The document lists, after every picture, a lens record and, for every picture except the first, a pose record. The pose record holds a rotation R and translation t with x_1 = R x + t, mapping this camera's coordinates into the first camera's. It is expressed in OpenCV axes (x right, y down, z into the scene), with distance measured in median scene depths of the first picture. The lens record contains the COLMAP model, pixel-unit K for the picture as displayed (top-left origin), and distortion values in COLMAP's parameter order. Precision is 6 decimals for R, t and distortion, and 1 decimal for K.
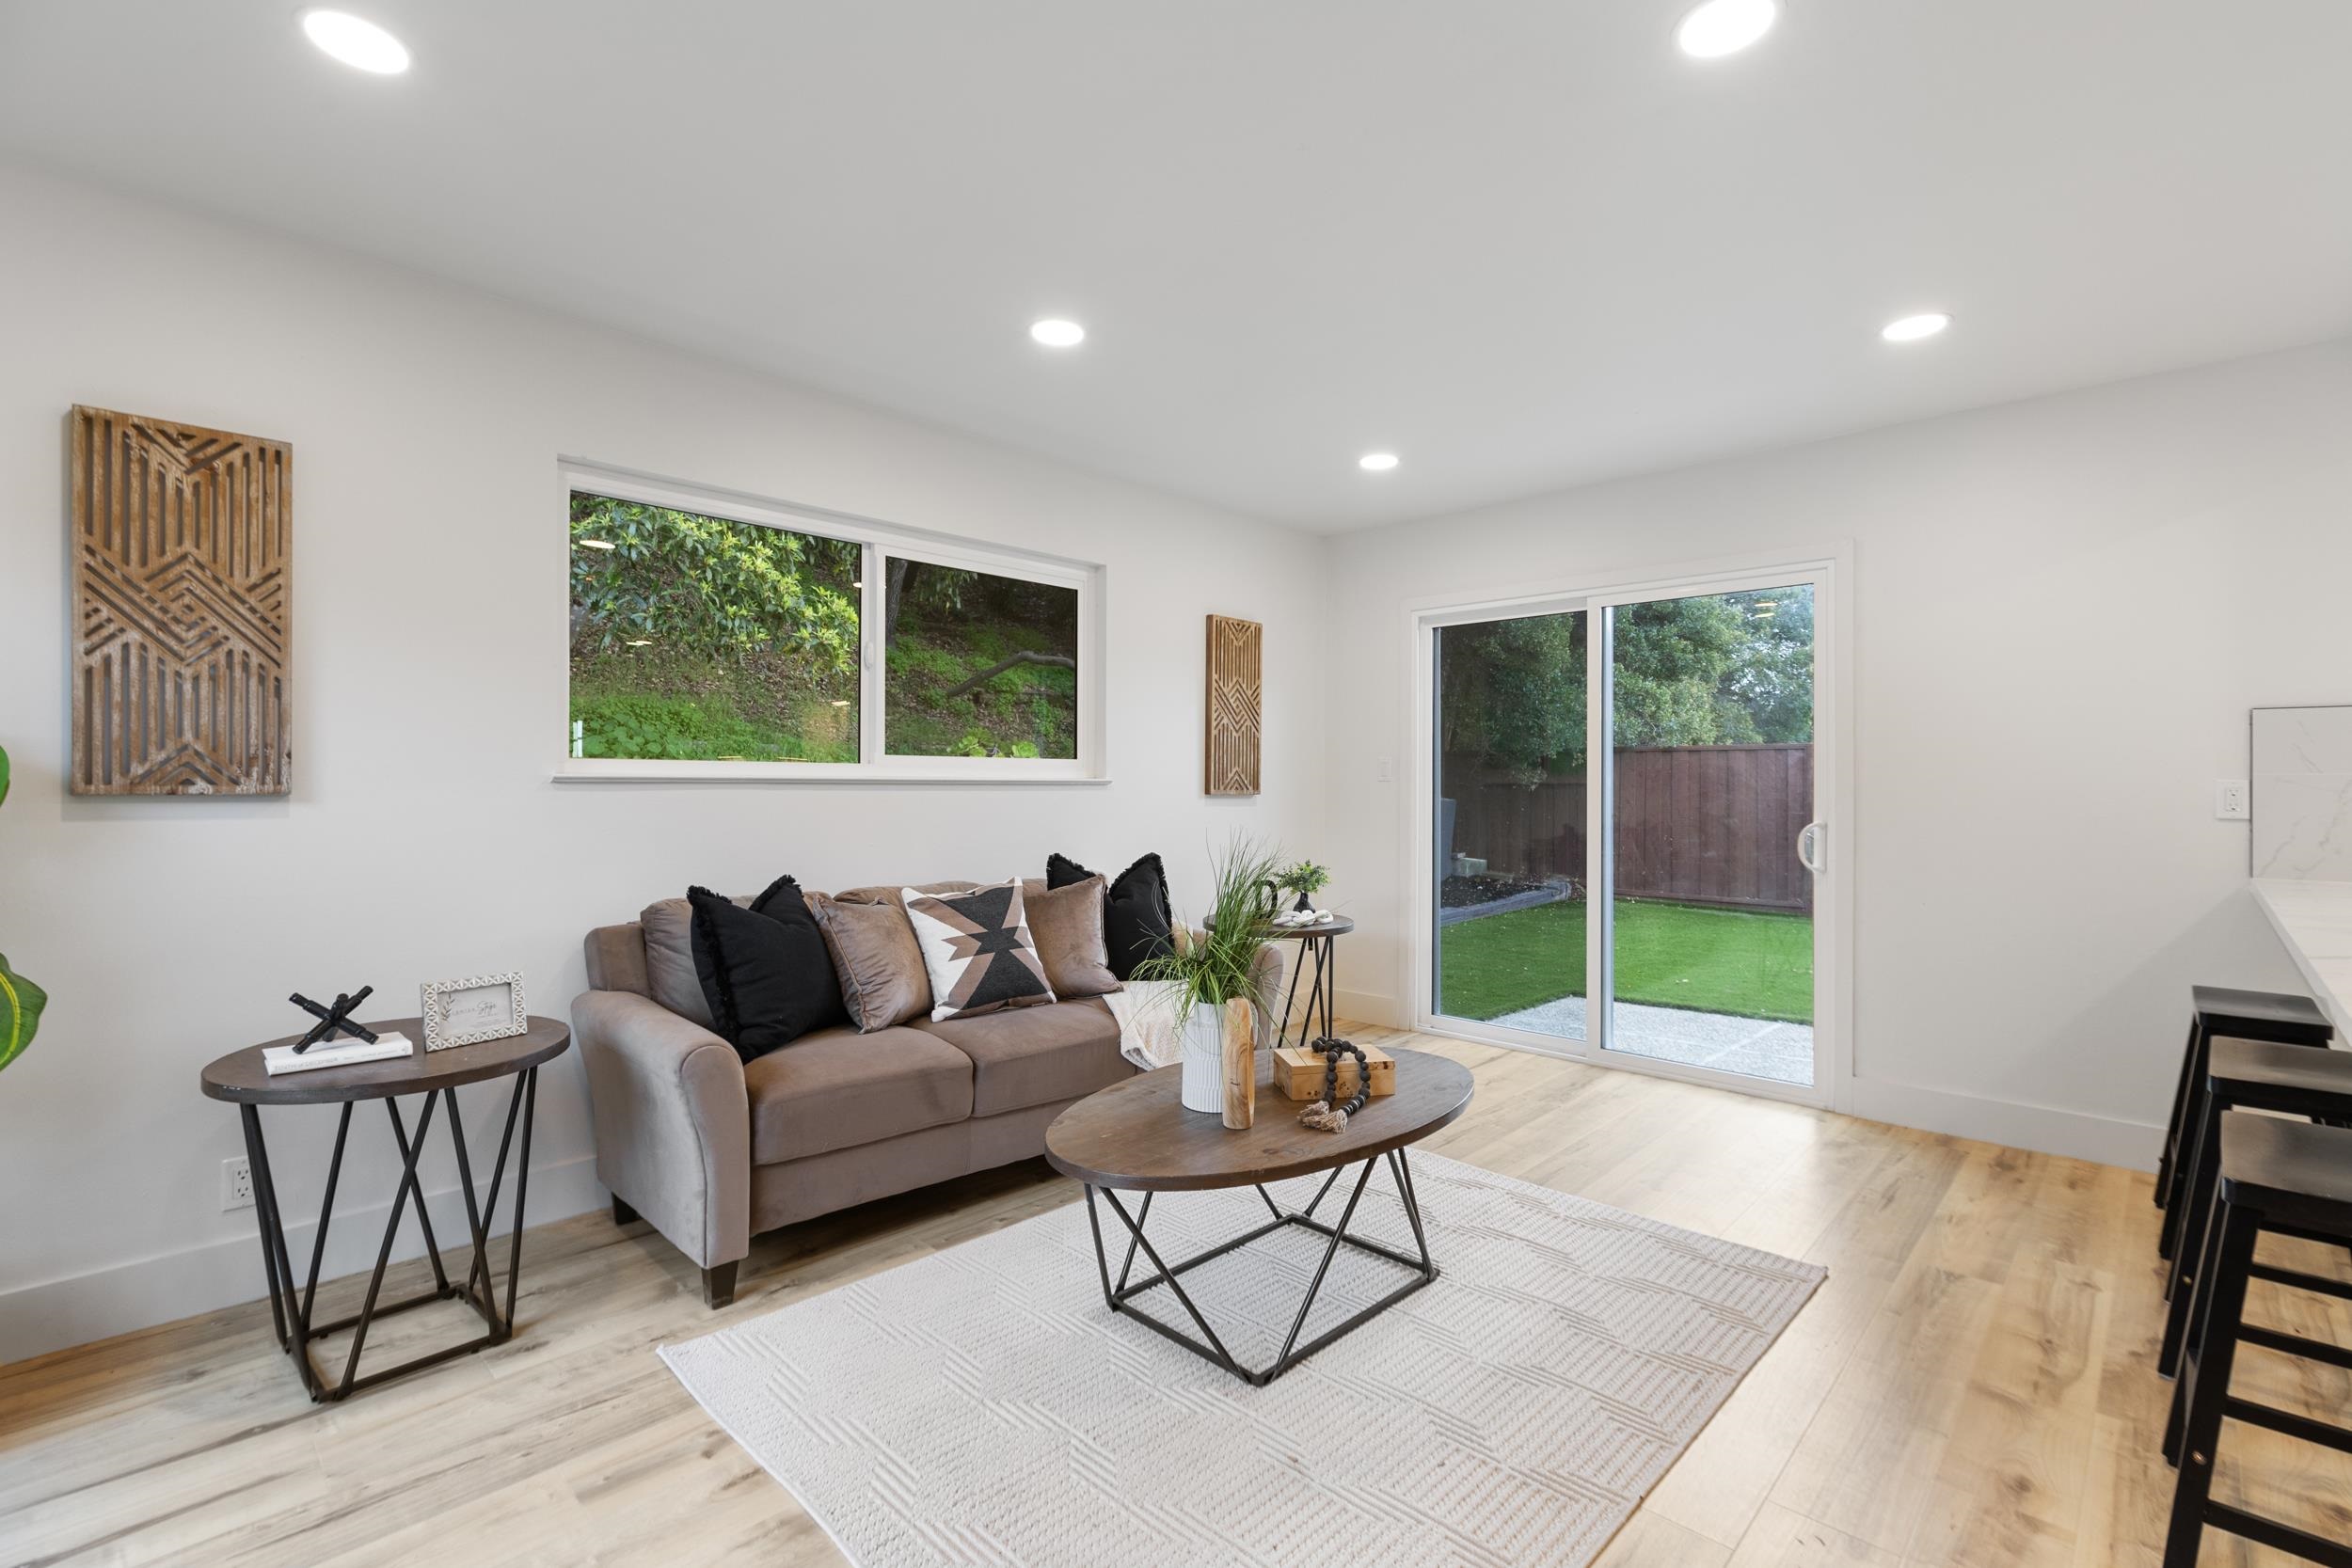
lens RADIAL K [[1062.3, 0, 1176.3], [0, 1062.3, 779.3], [0, 0, 1]] dist [0.004384, -0.003178]
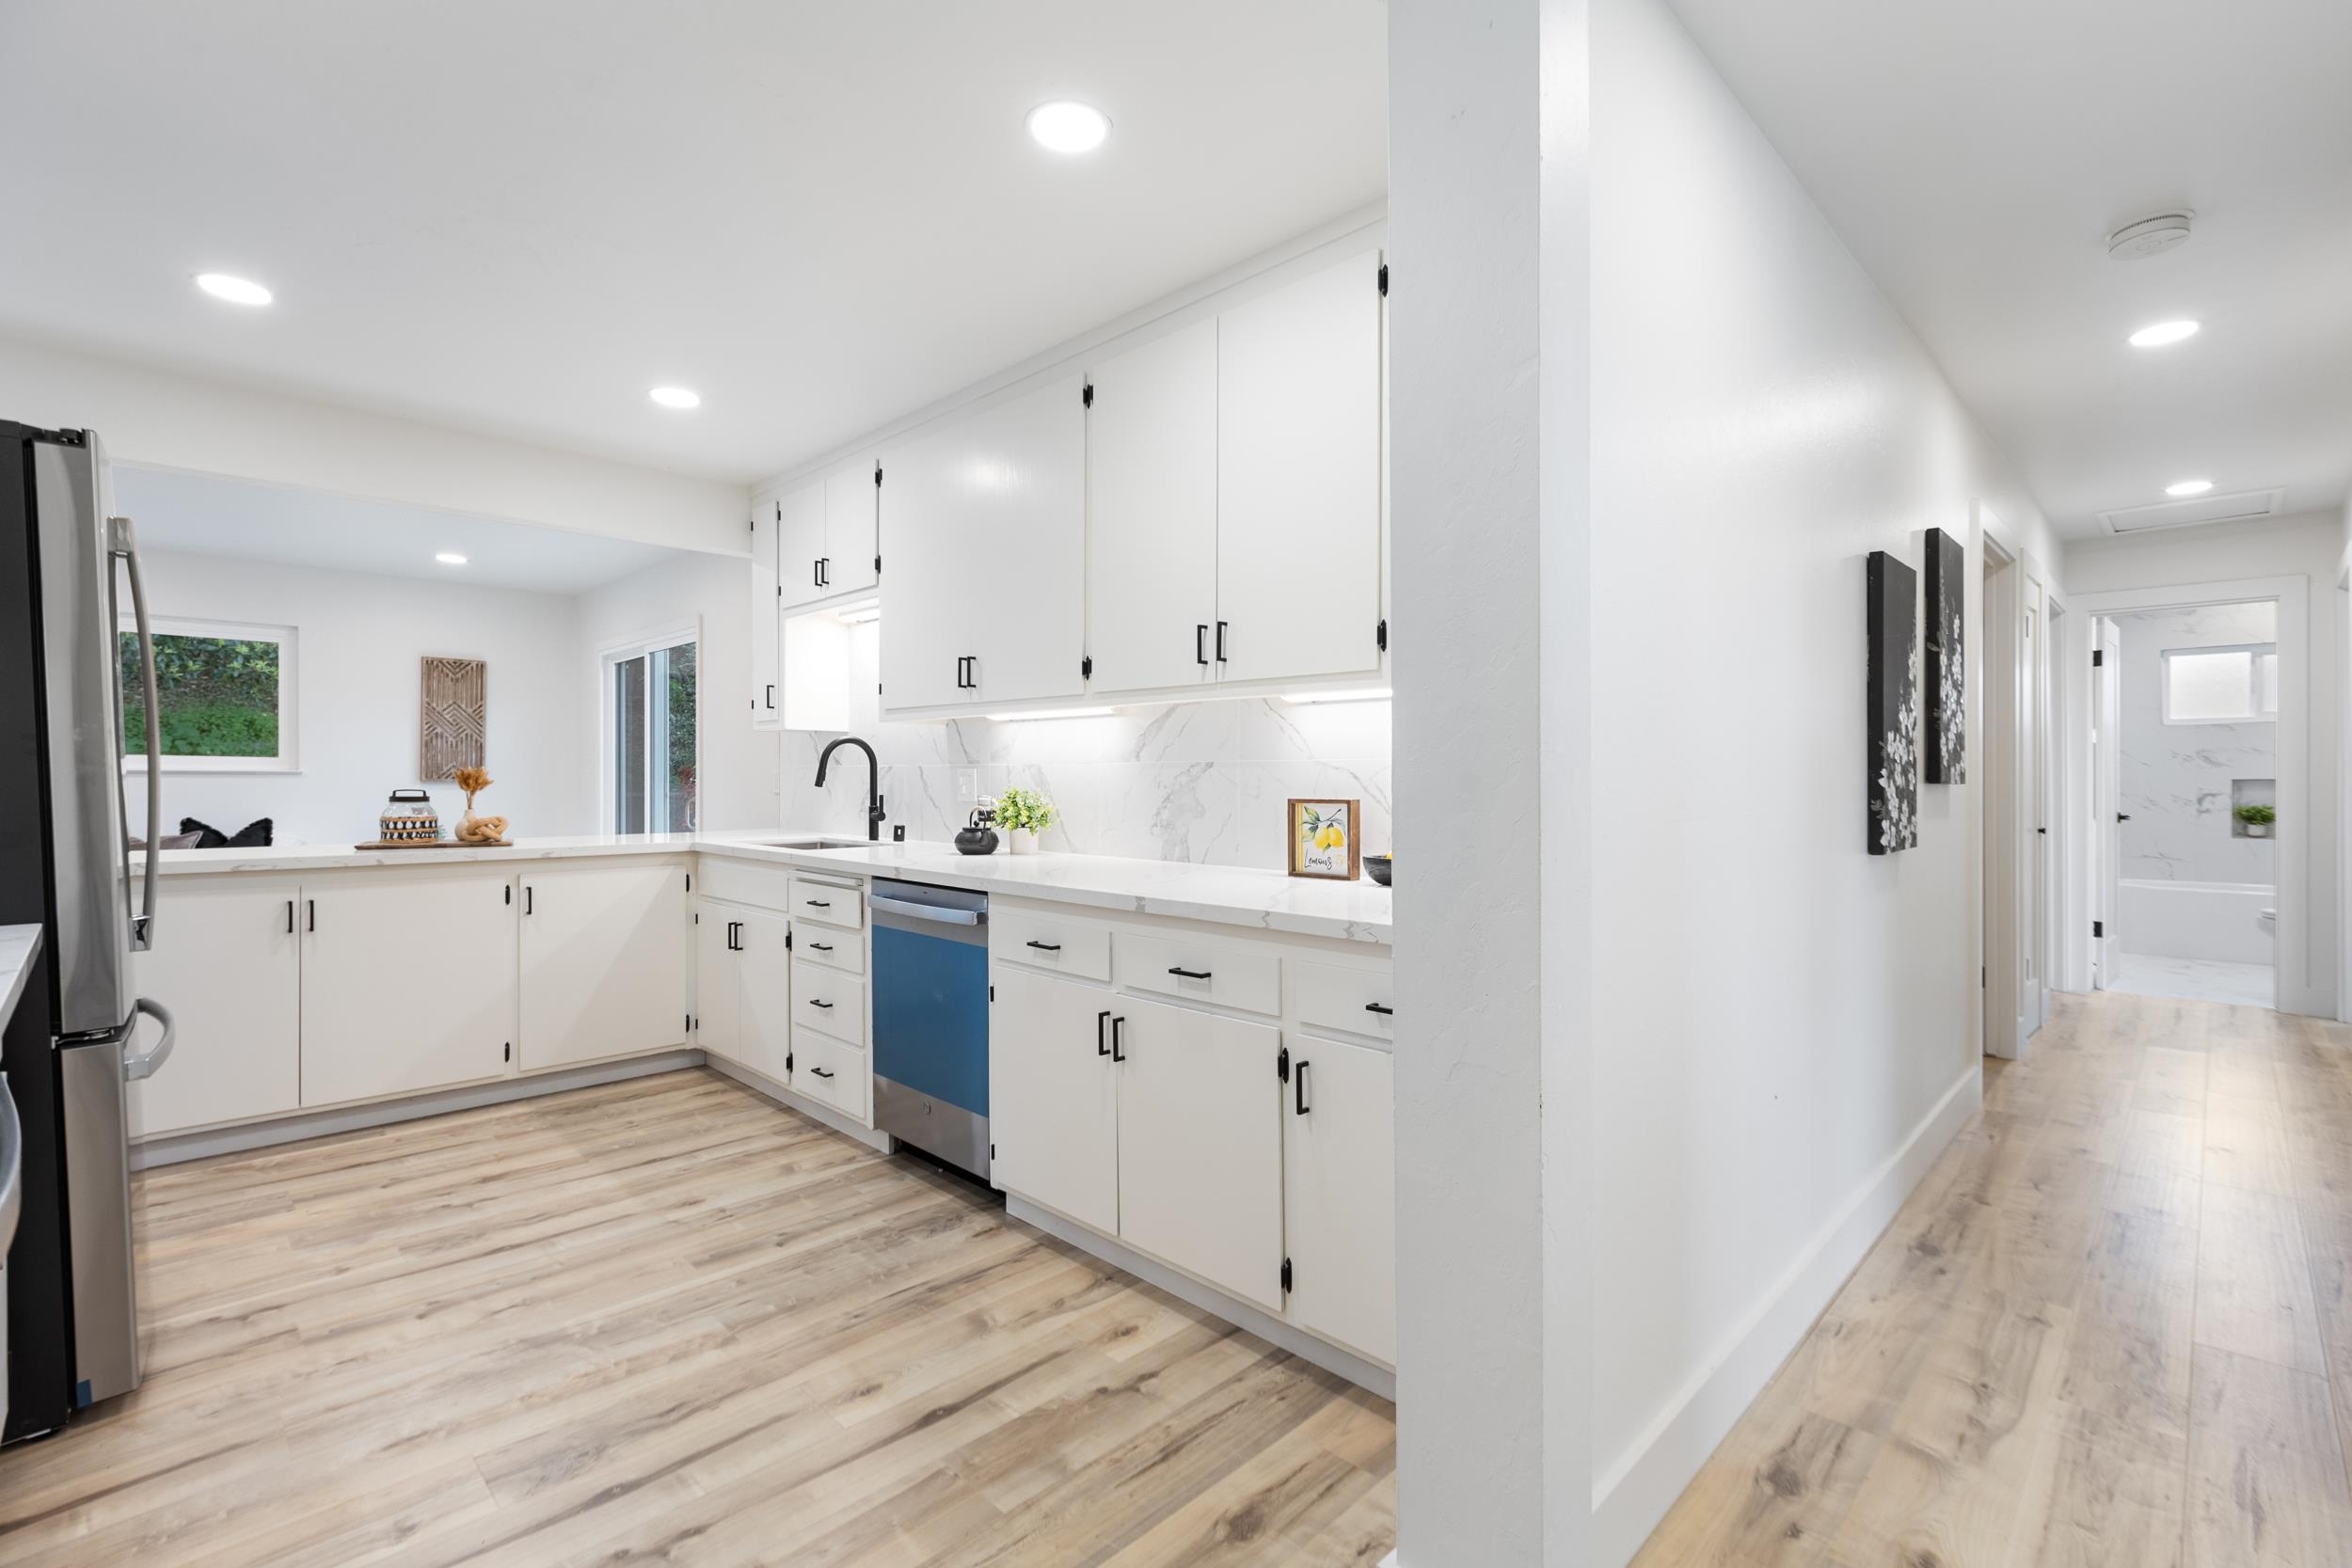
lens RADIAL K [[1062.3, 0, 1179.5], [0, 1062.3, 781.0], [0, 0, 1]] dist [0.004384, -0.003178]
pose [[0.999742, 0.001642, -0.022670, 1.536188], [-0.001549, 0.999990, 0.004102, 0.008409], [0.022676, -0.004066, 0.999735, -0.586998]]
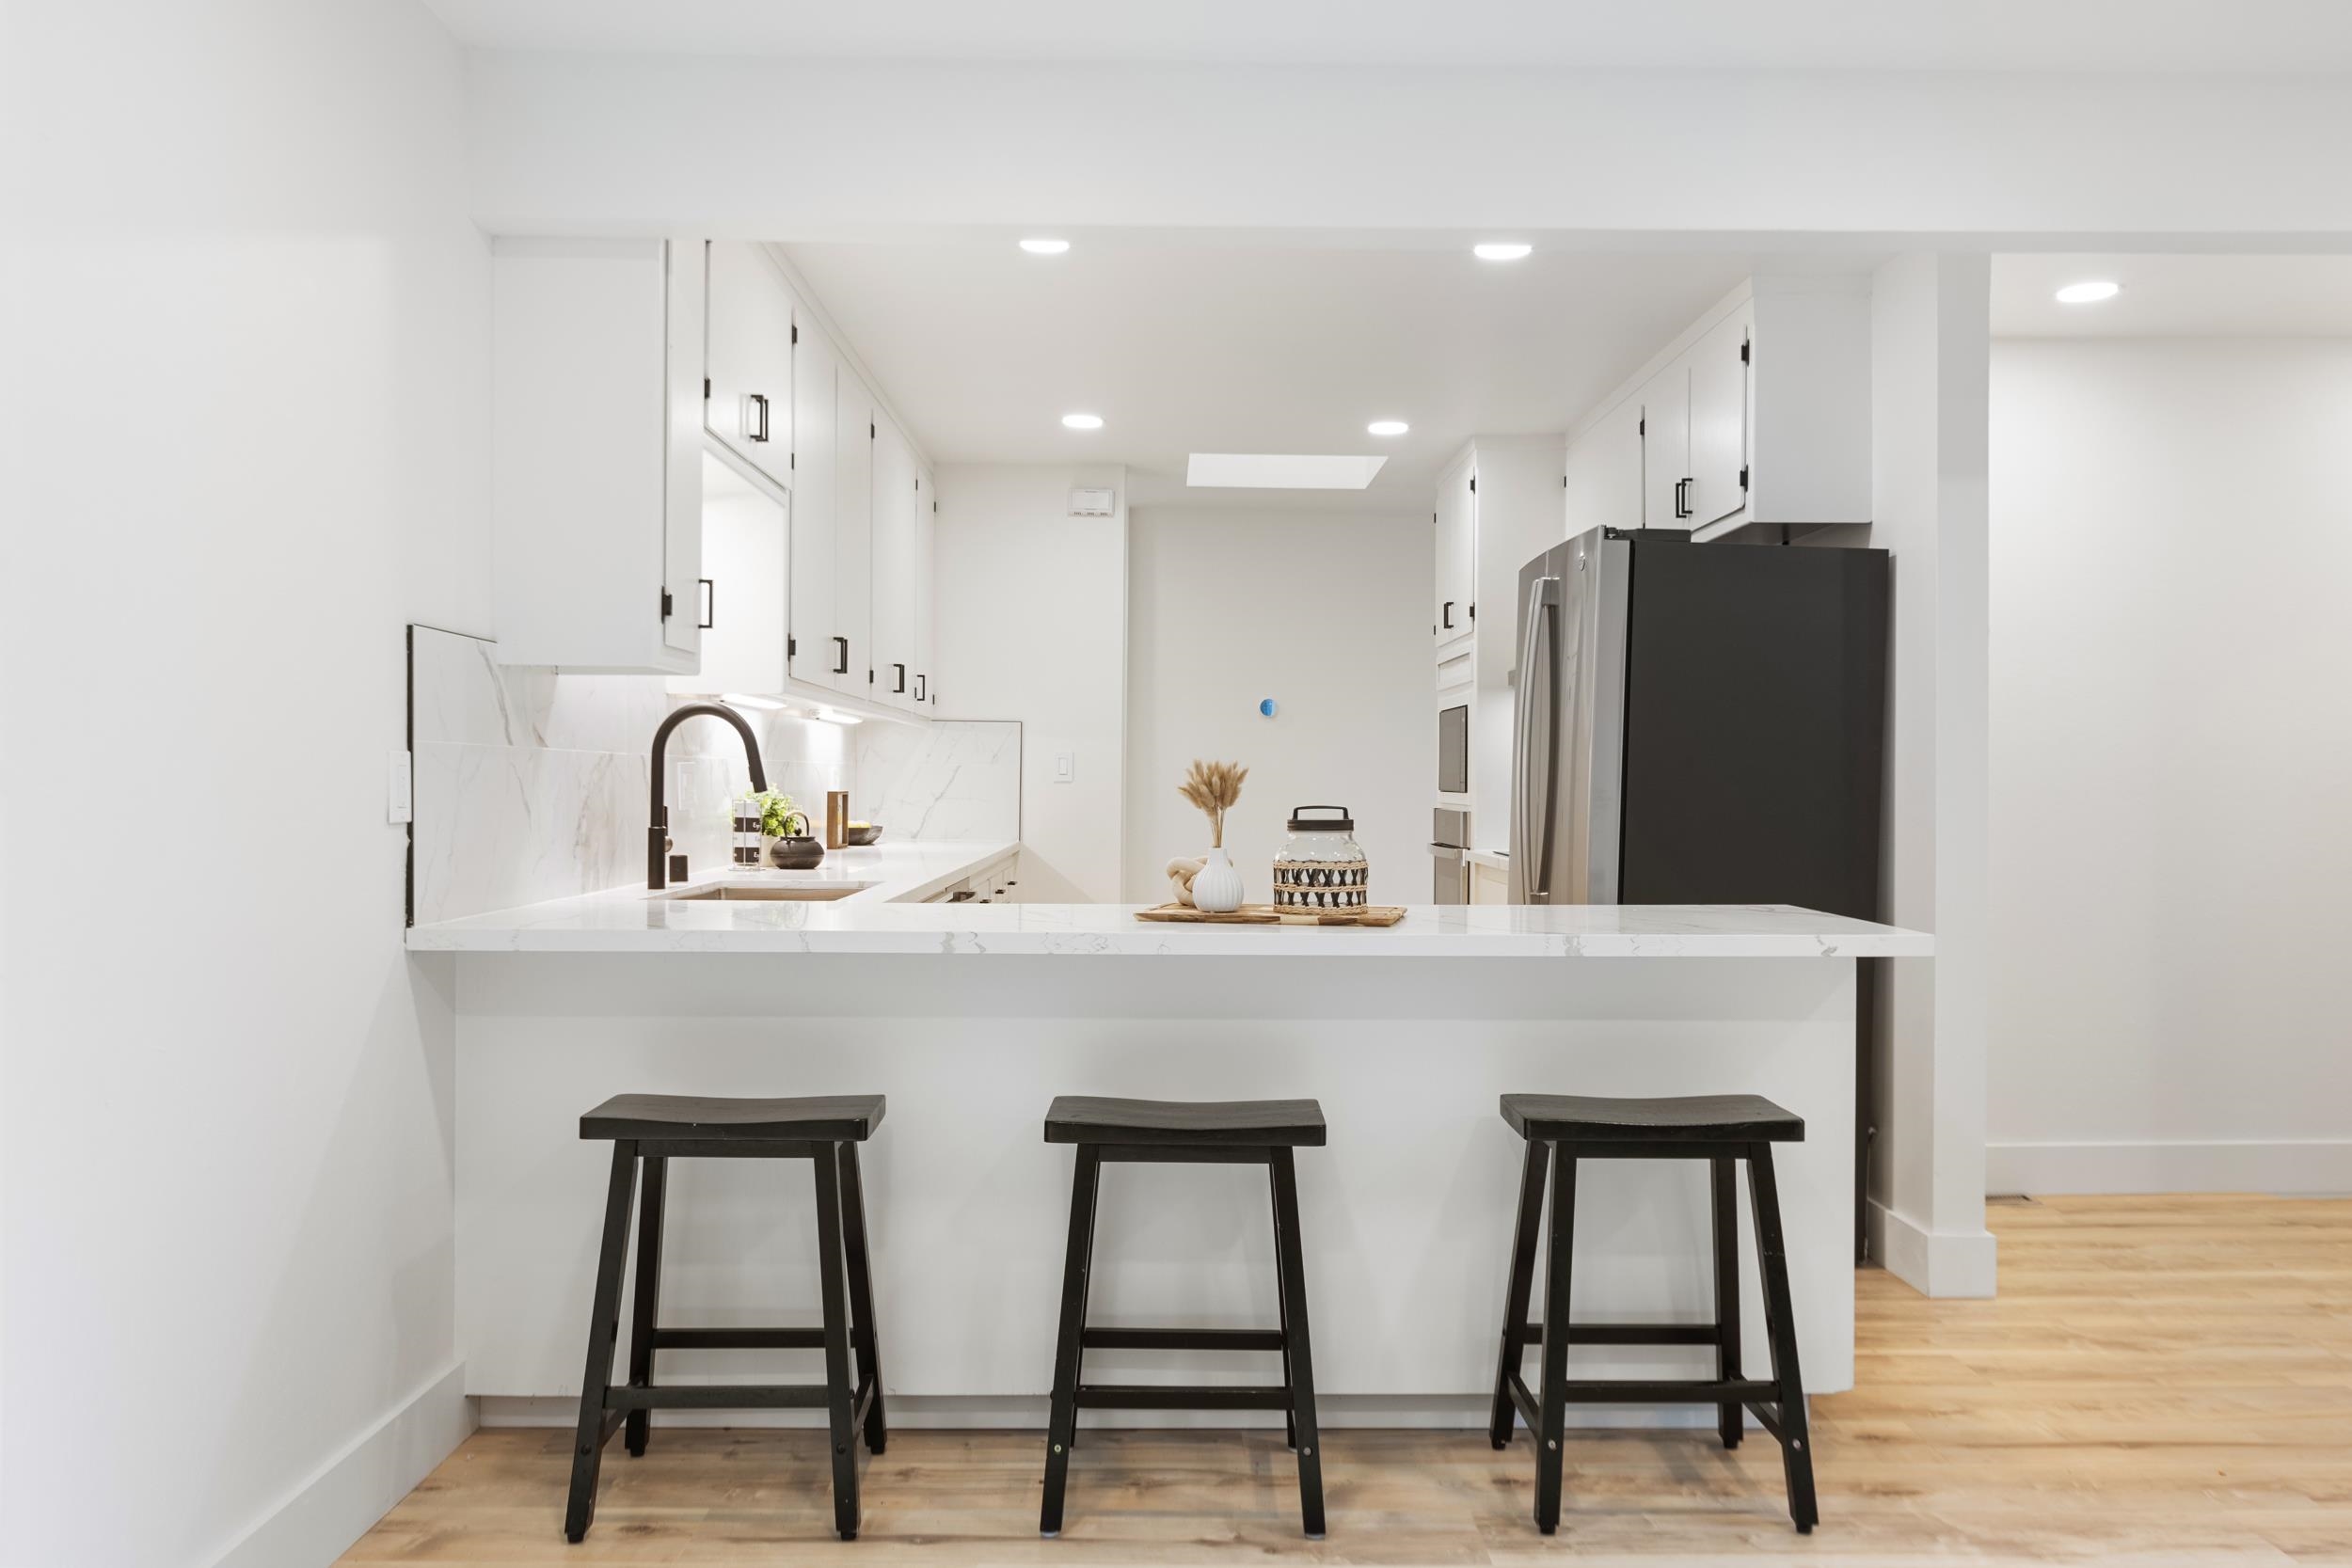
lens RADIAL K [[1711.4, 0, 1185.7], [0, 1711.4, 796.3], [0, 0, 1]] dist [0.004582, -0.012431]
pose [[-0.705128, -0.012664, 0.708967, 0.081979], [-0.008687, 0.999920, 0.009220, 0.010905], [-0.709027, 0.000343, -0.705182, 1.221581]]
